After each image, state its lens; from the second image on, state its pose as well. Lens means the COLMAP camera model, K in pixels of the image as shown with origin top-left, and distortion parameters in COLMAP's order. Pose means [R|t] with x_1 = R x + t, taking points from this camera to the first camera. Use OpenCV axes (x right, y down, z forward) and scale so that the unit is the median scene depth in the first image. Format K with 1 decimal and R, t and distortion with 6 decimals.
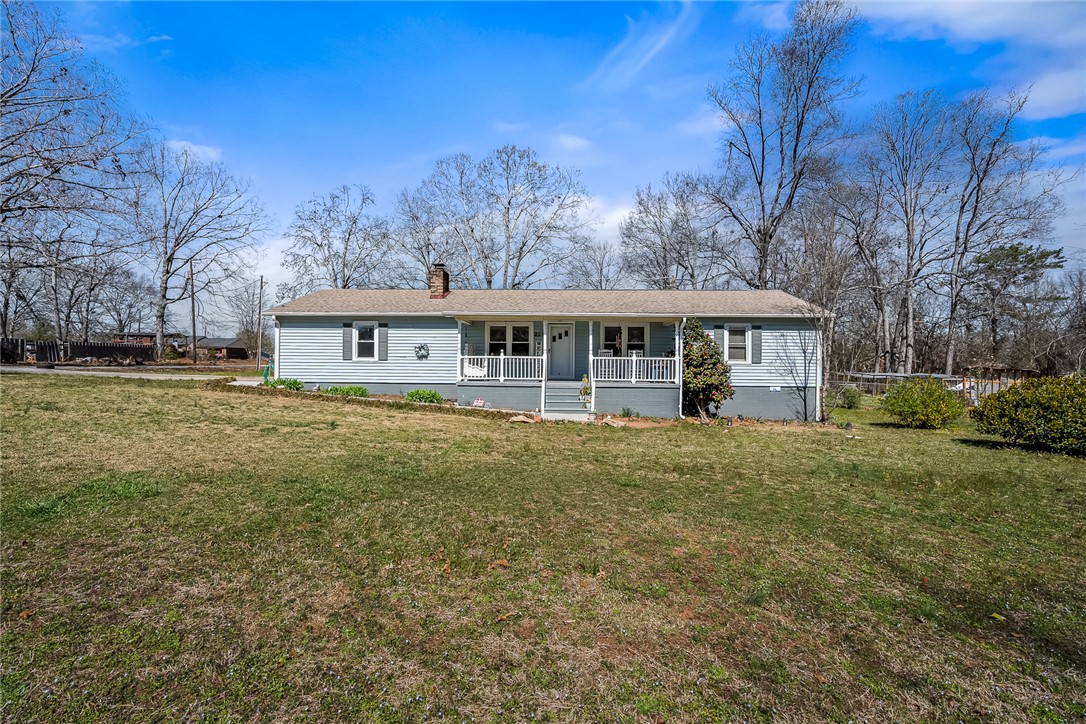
lens RADIAL K [[502.8, 0, 545.4], [0, 502.8, 357.5], [0, 0, 1]] dist [-0.004182, -0.000316]
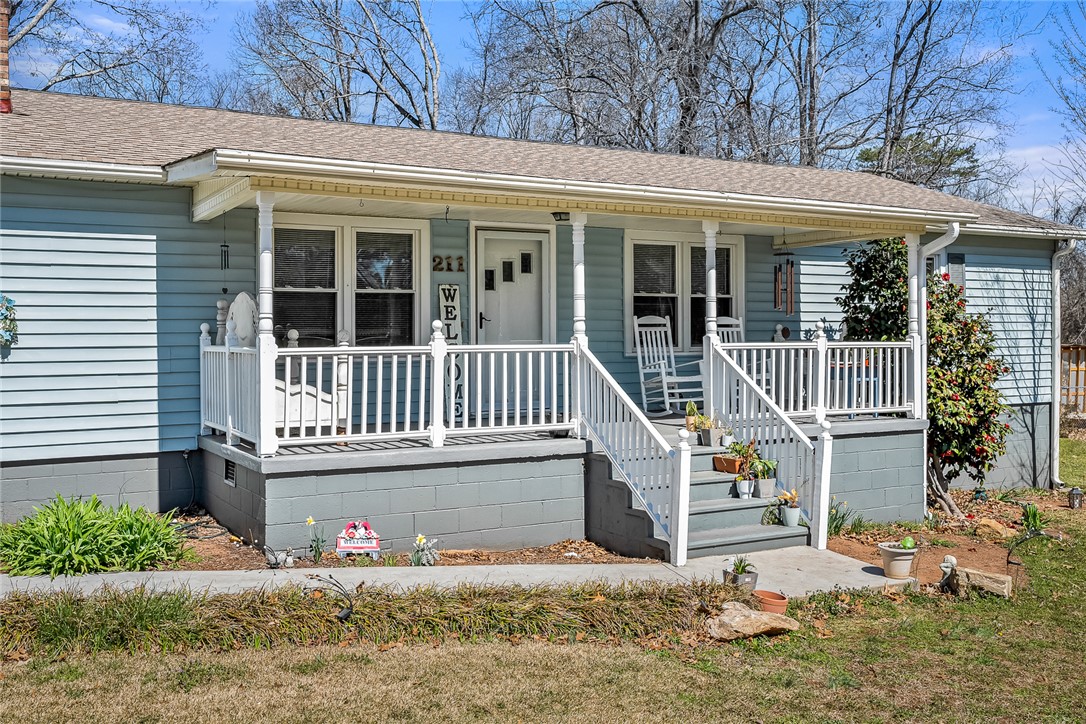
lens RADIAL K [[1041.6, 0, 543.0], [0, 1041.6, 362.0], [0, 0, 1]] dist [-0.002238, -0.003583]
pose [[0.848940, -0.027775, 0.527760, -0.307606], [0.009165, 0.999242, 0.037846, -0.013371], [-0.528411, -0.027292, 0.848550, 0.509262]]
